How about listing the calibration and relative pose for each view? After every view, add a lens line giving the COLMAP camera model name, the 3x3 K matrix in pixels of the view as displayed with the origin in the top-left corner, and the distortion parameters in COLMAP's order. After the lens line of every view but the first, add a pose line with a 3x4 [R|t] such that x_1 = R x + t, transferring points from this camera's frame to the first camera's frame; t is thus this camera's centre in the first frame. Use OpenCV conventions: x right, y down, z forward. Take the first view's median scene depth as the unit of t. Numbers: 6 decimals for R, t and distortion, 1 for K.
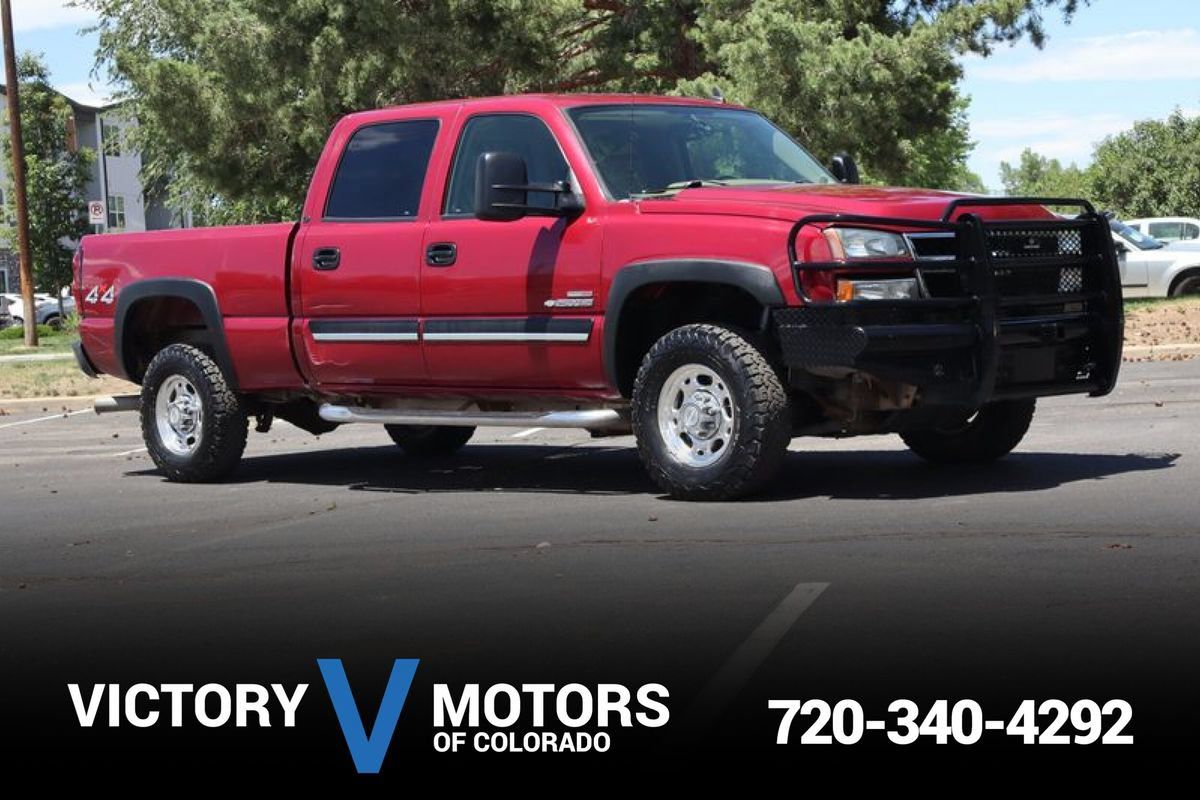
lens RADIAL K [[2318.2, 0, 598.0], [0, 2318.2, 403.2], [0, 0, 1]] dist [0.002120, 0.000000]
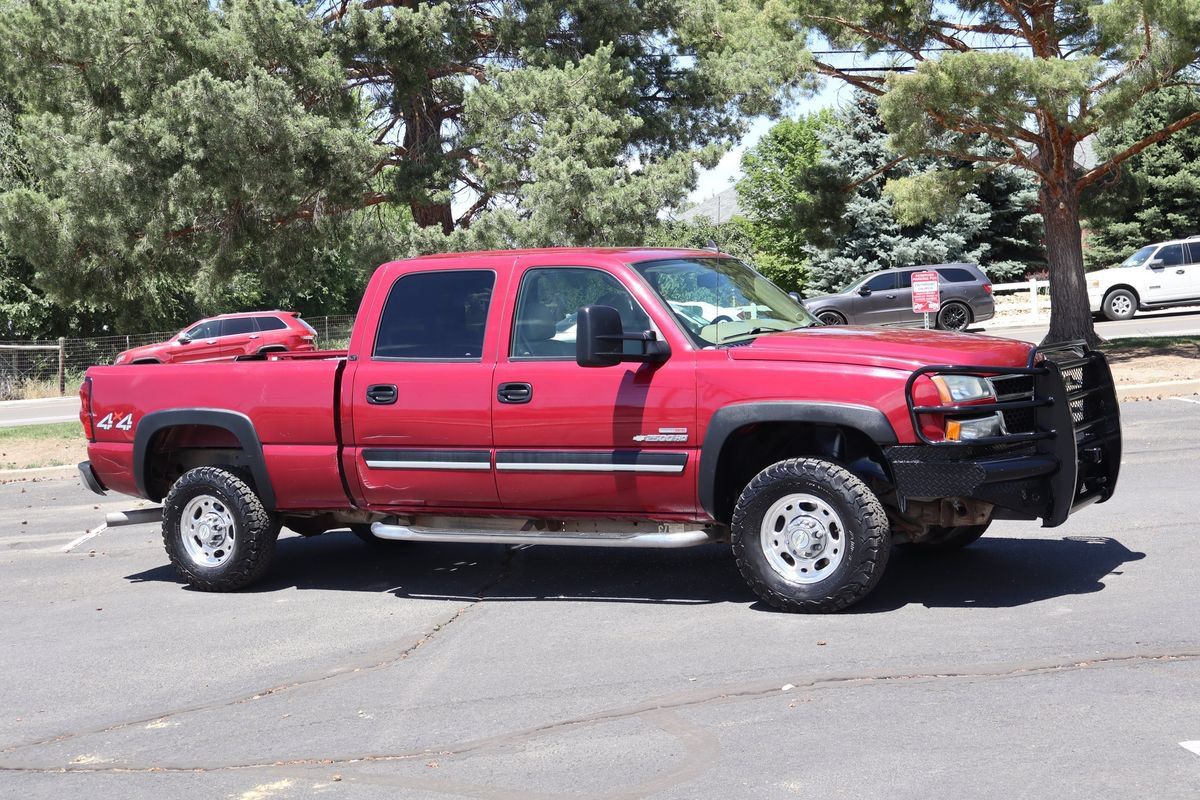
lens RADIAL K [[1637.3, 0, 603.4], [0, 1637.3, 404.8], [0, 0, 1]] dist [0.037277, 0.000000]
pose [[0.963980, -0.030300, 0.264243, -0.223204], [0.031369, 0.999508, 0.000174, -0.054073], [-0.264118, 0.008122, 0.964456, 0.212462]]
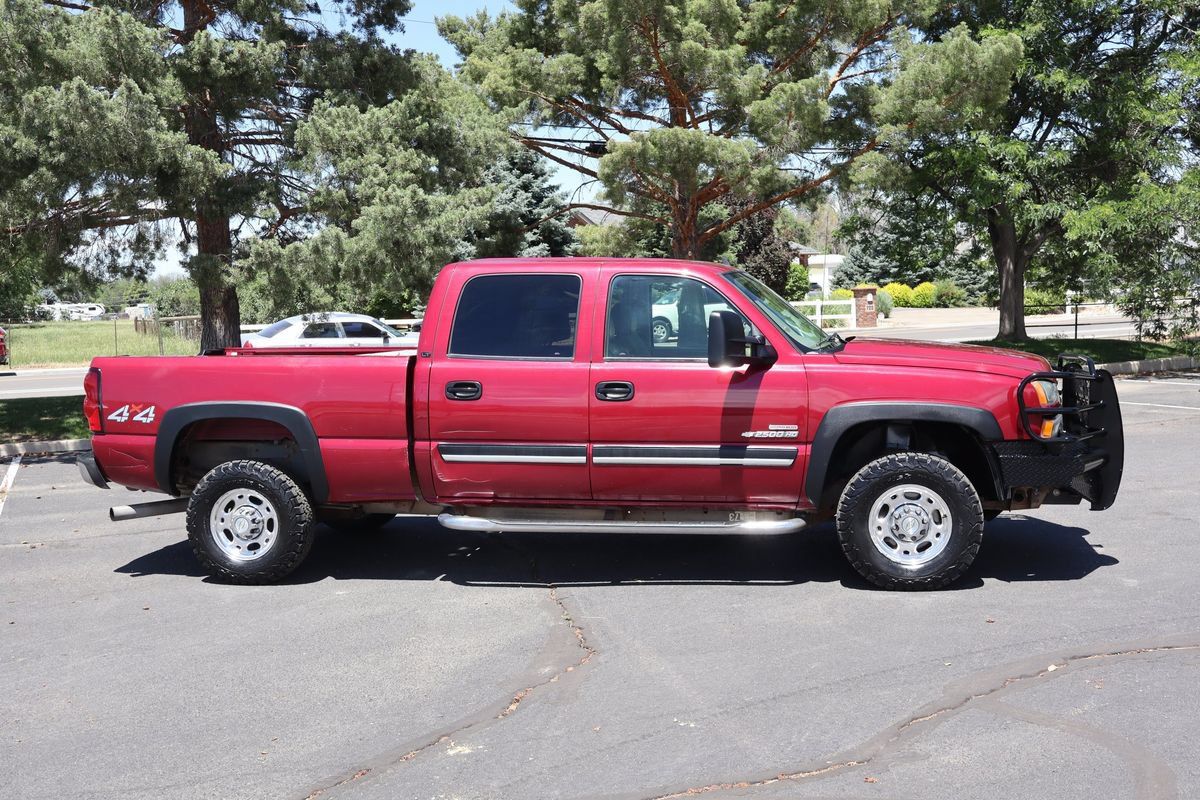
lens RADIAL K [[1237.5, 0, 601.1], [0, 1237.5, 402.3], [0, 0, 1]] dist [0.008821, 0.000000]
pose [[0.820818, -0.020026, 0.570838, -0.412725], [0.018093, 0.999795, 0.009059, -0.060716], [-0.570903, 0.002892, 0.821013, 0.456496]]
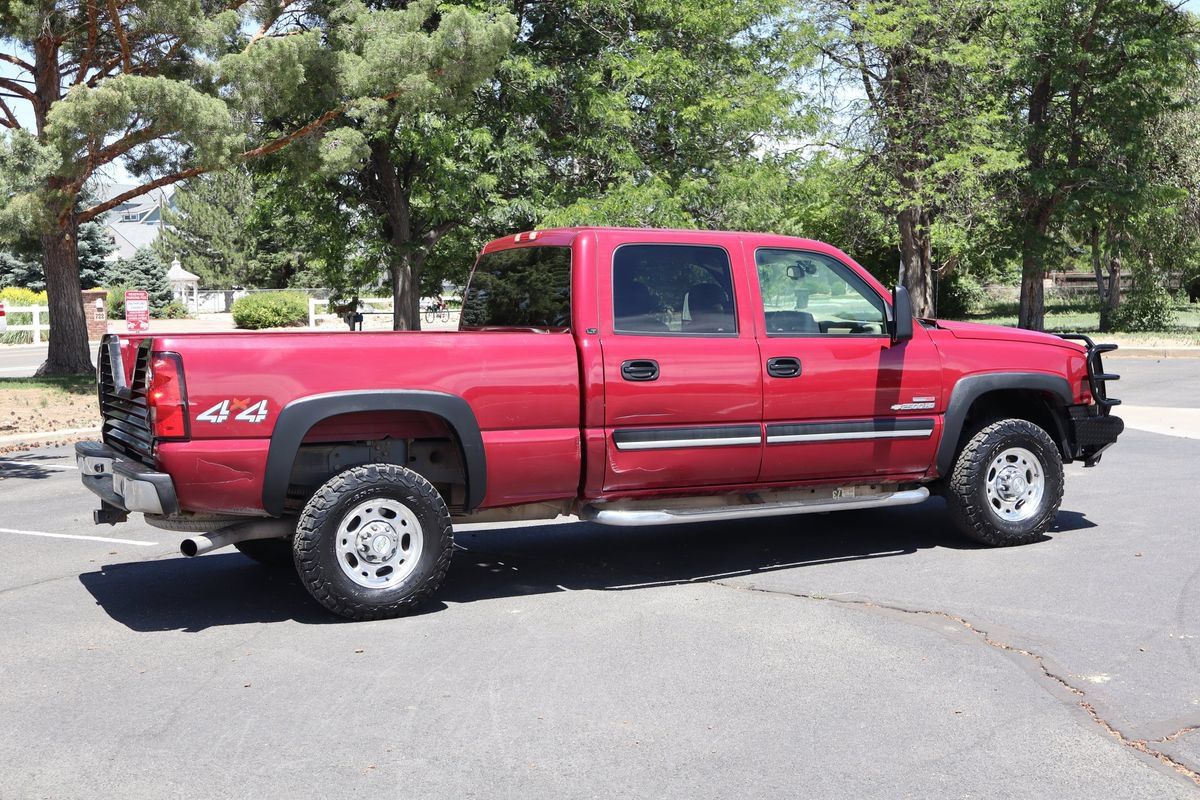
lens RADIAL K [[1543.5, 0, 597.0], [0, 1543.5, 401.2], [0, 0, 1]] dist [0.016589, 0.000000]
pose [[0.319615, -0.021122, 0.947312, -0.782457], [0.050568, 0.998707, 0.005207, -0.053073], [-0.946197, 0.046240, 0.320270, 0.797065]]
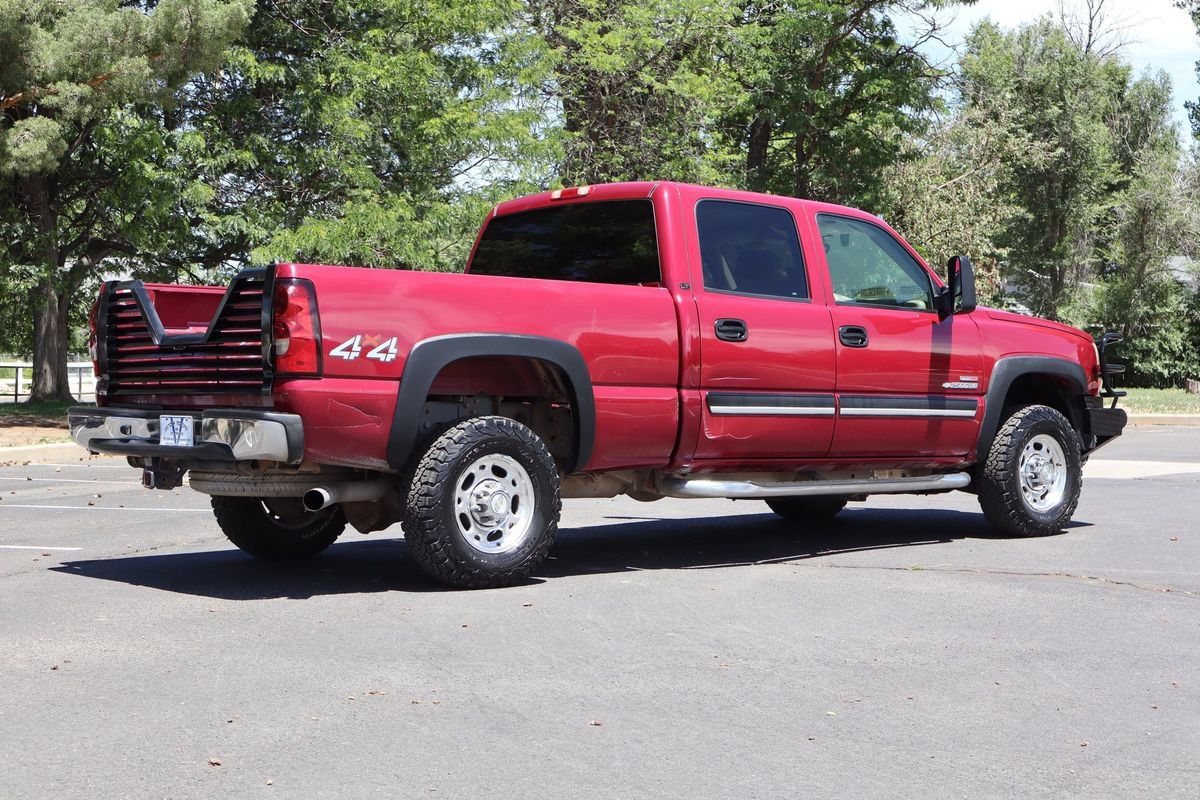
lens RADIAL K [[1886.8, 0, 590.2], [0, 1886.8, 395.6], [0, 0, 1]] dist [0.021928, 0.000000]
pose [[0.075225, 0.043132, 0.996233, -0.915572], [0.047275, 0.997786, -0.046769, -0.000260], [-0.996045, 0.050616, 0.073019, 1.003040]]
